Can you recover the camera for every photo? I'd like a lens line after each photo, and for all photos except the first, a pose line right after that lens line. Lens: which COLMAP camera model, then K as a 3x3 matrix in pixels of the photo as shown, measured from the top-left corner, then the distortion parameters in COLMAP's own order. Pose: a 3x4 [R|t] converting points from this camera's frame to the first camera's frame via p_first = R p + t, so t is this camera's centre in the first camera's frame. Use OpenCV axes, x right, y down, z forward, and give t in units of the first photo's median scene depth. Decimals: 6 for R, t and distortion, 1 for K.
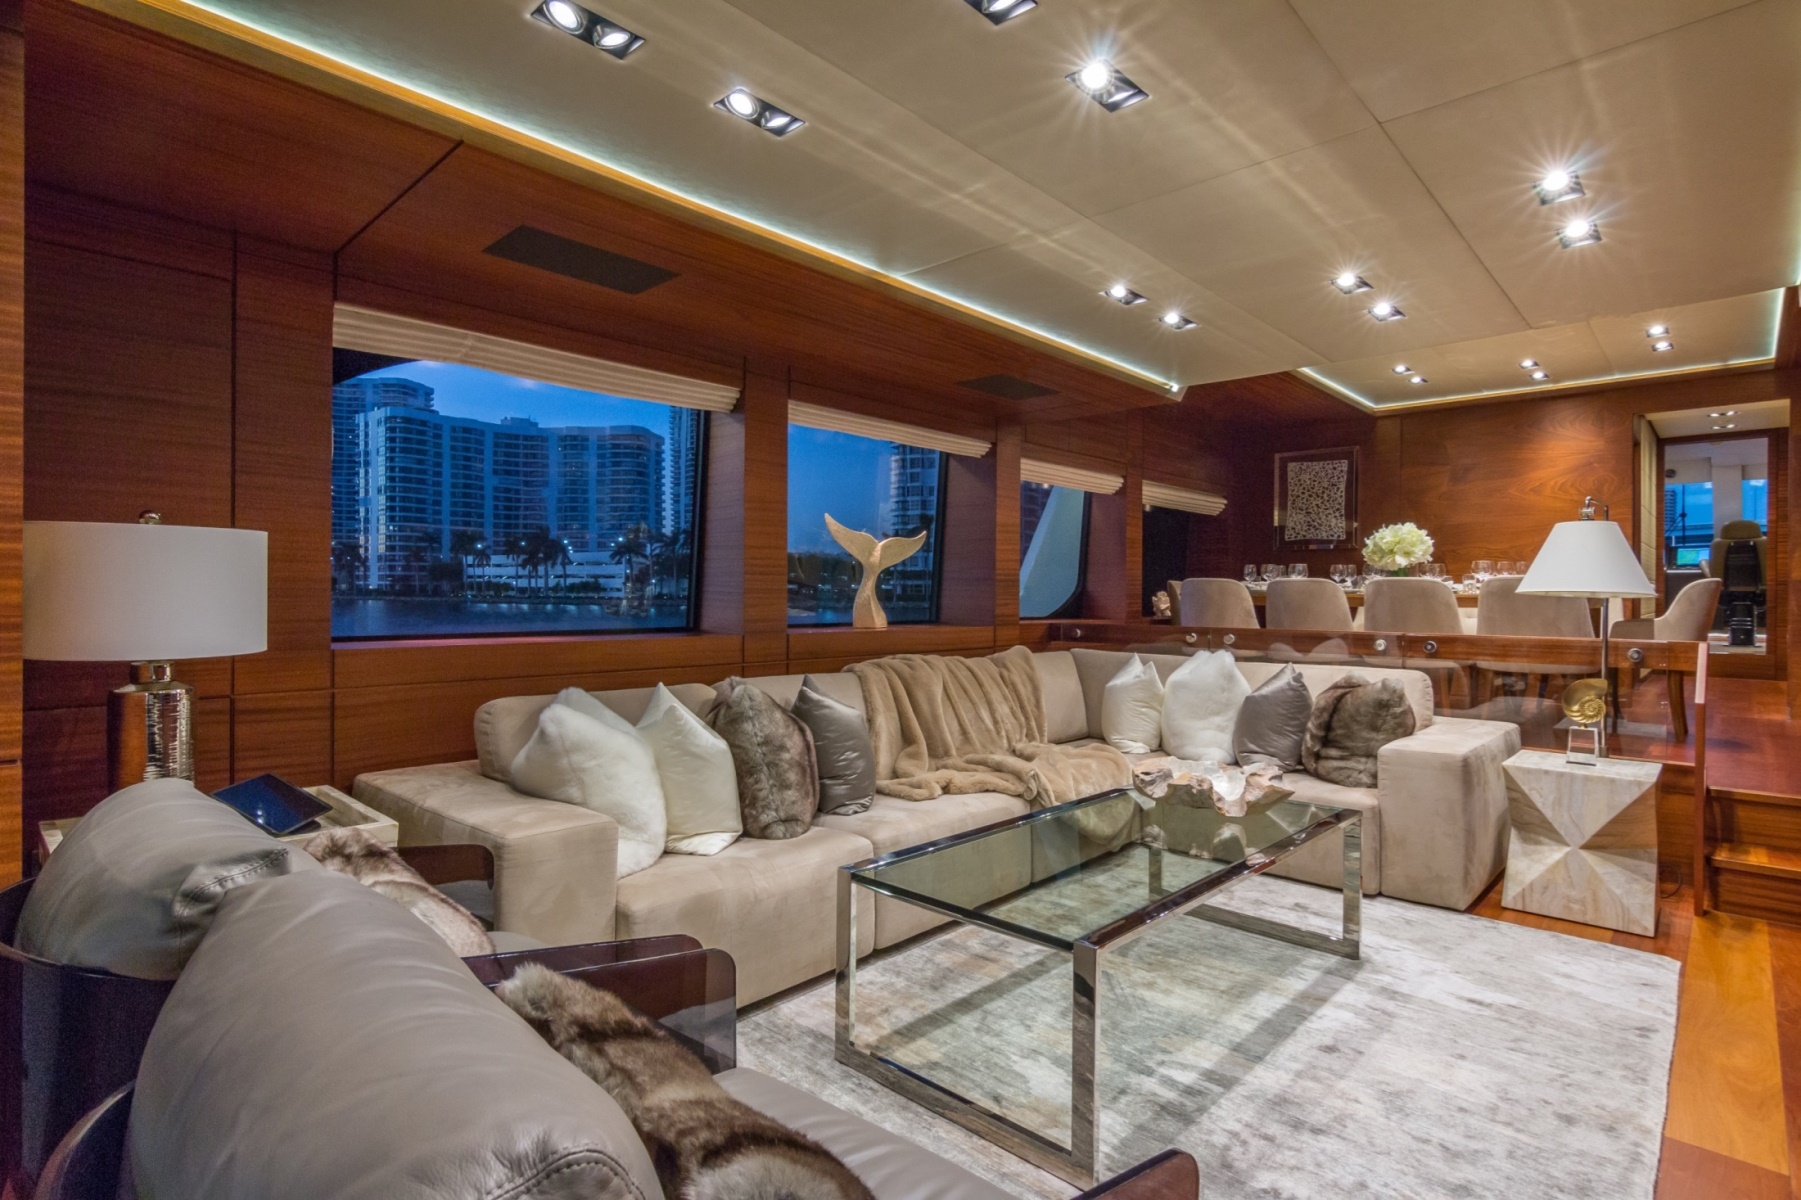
lens RADIAL K [[895.1, 0, 900.5], [0, 895.1, 600.0], [0, 0, 1]] dist [-0.000083, -0.000099]
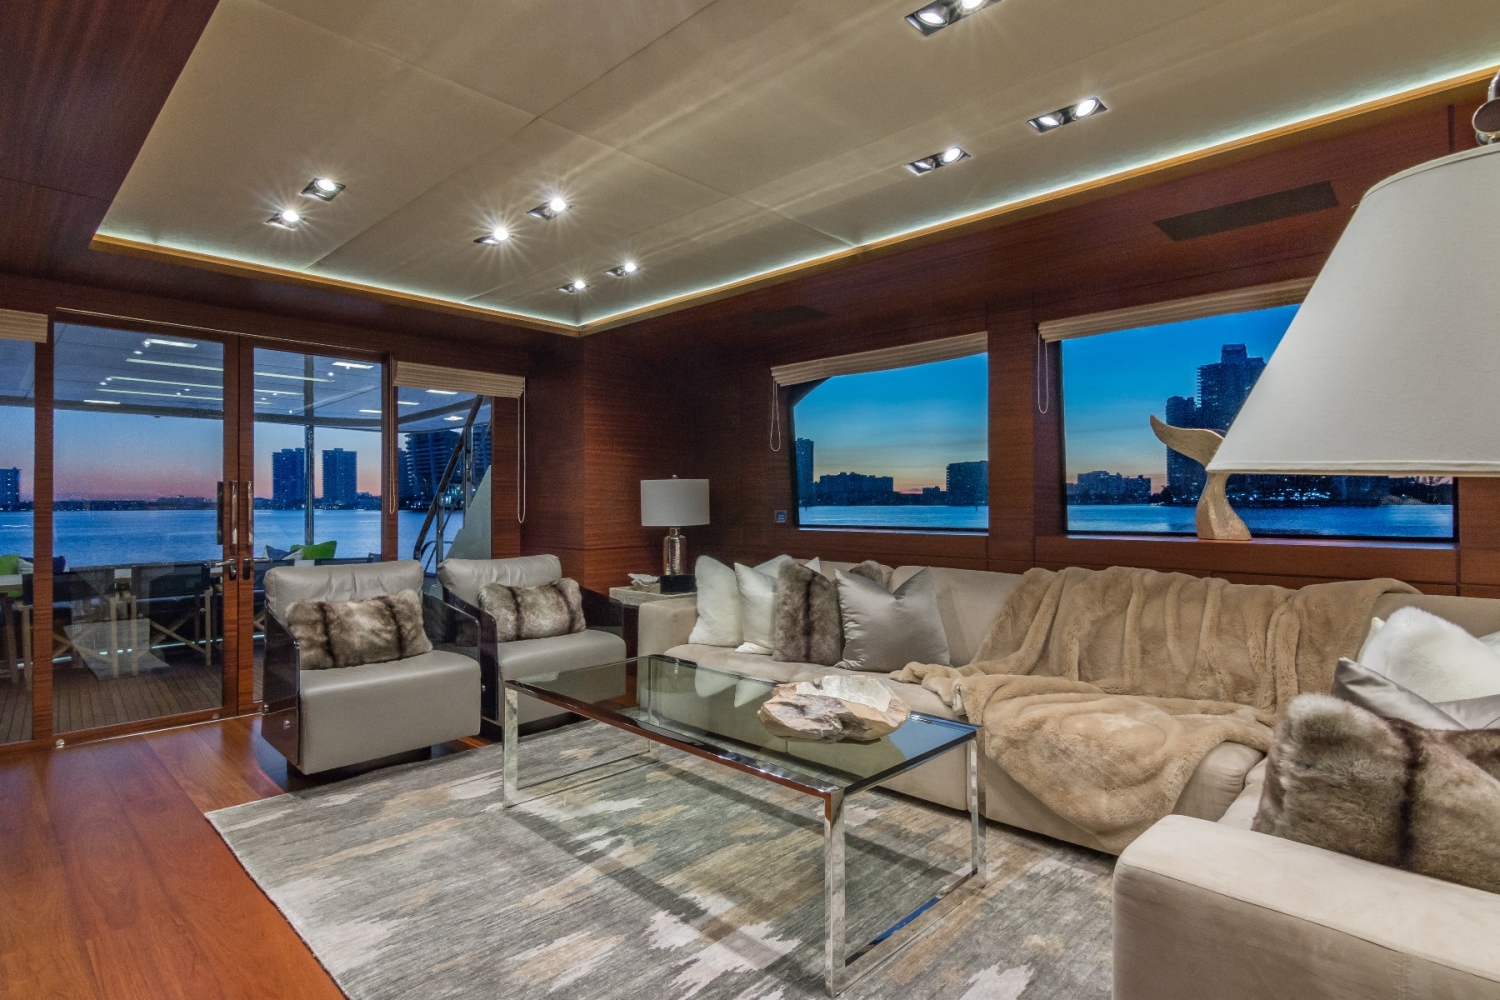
lens RADIAL K [[745.5, 0, 750.0], [0, 745.5, 500.0], [0, 0, 1]] dist [-0.000083, -0.000099]
pose [[-0.007010, -0.009640, -0.999929, 1.367937], [-0.000611, 0.999953, -0.009636, 0.003542], [0.999975, 0.000543, -0.007016, 1.143226]]
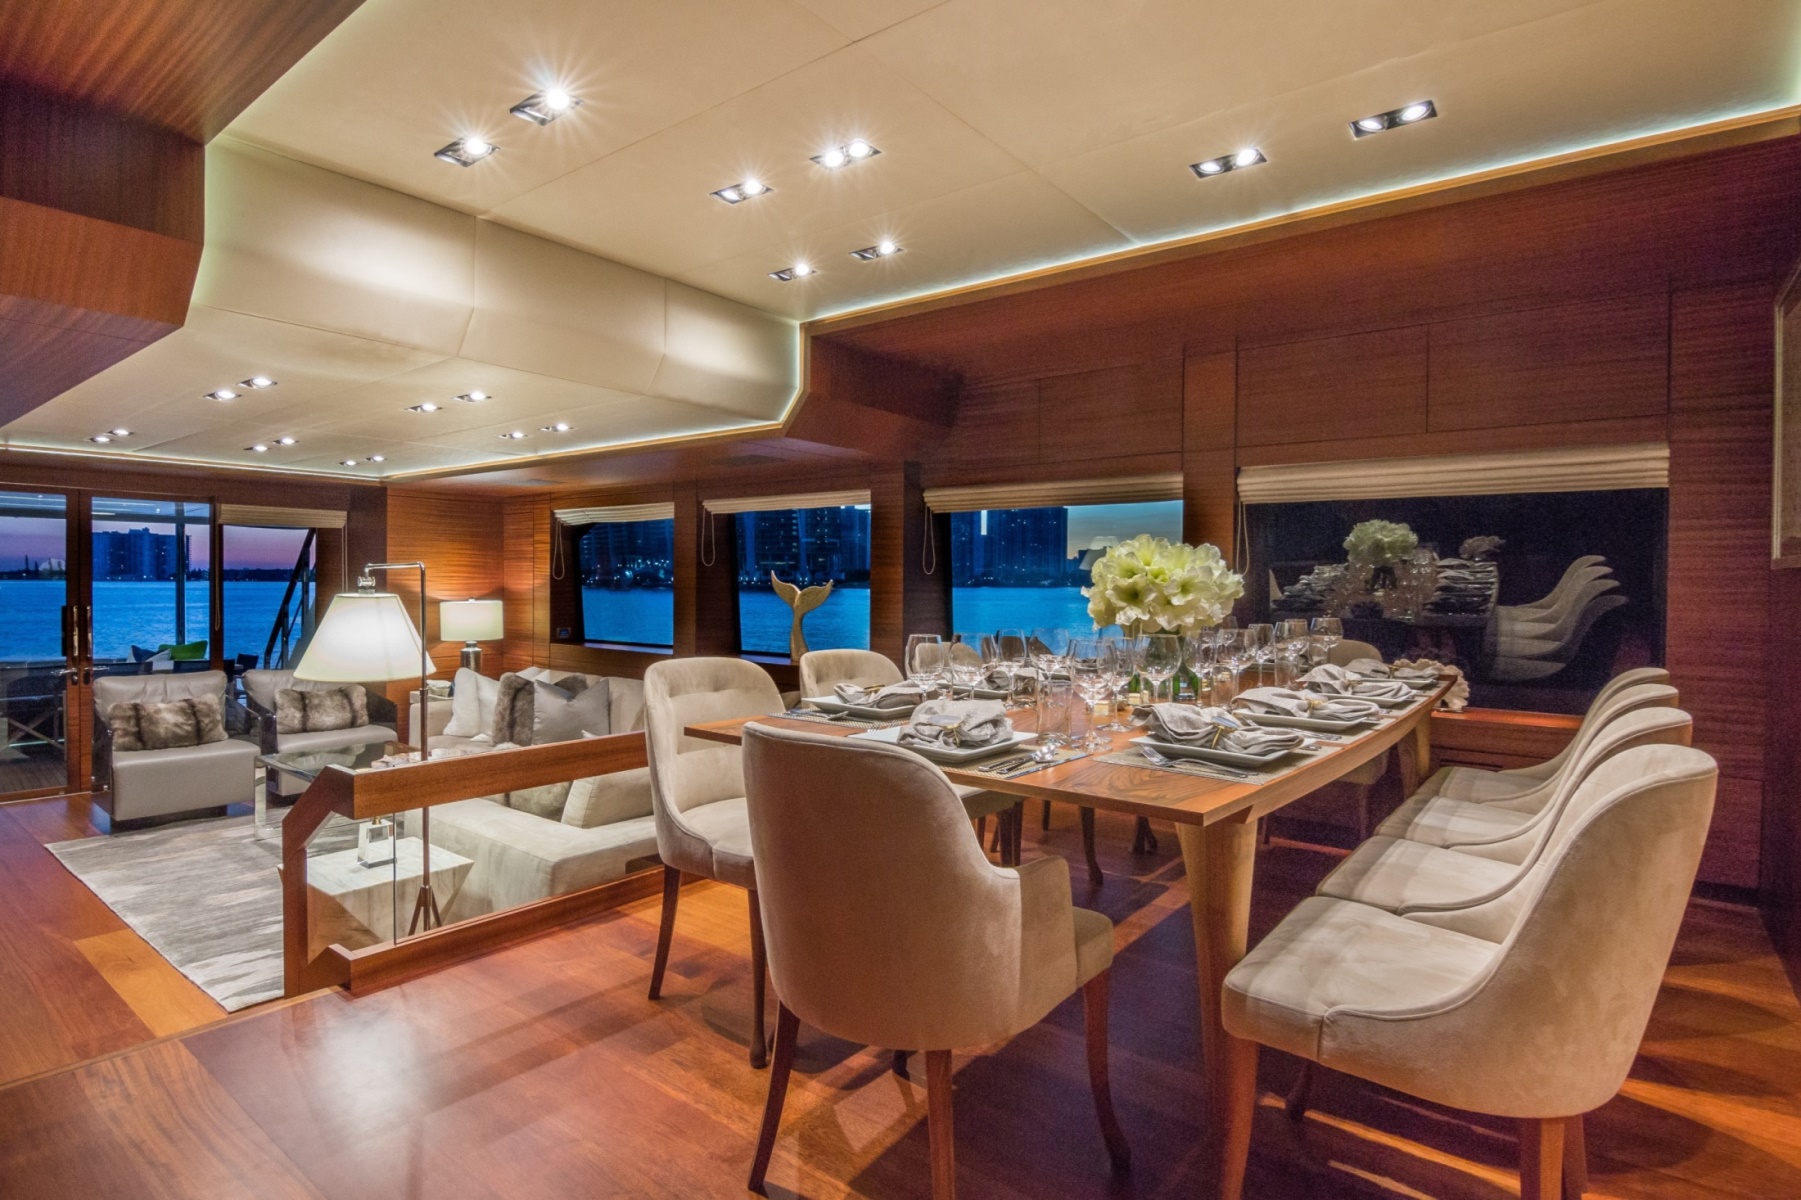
lens RADIAL K [[913.5, 0, 900.5], [0, 913.5, 600.0], [0, 0, 1]] dist [-0.001799, -0.011121]
pose [[0.089481, 0.016787, -0.995847, 2.484660], [-0.013514, 0.999786, 0.015639, -0.148432], [0.995897, 0.012058, 0.089689, 2.089896]]
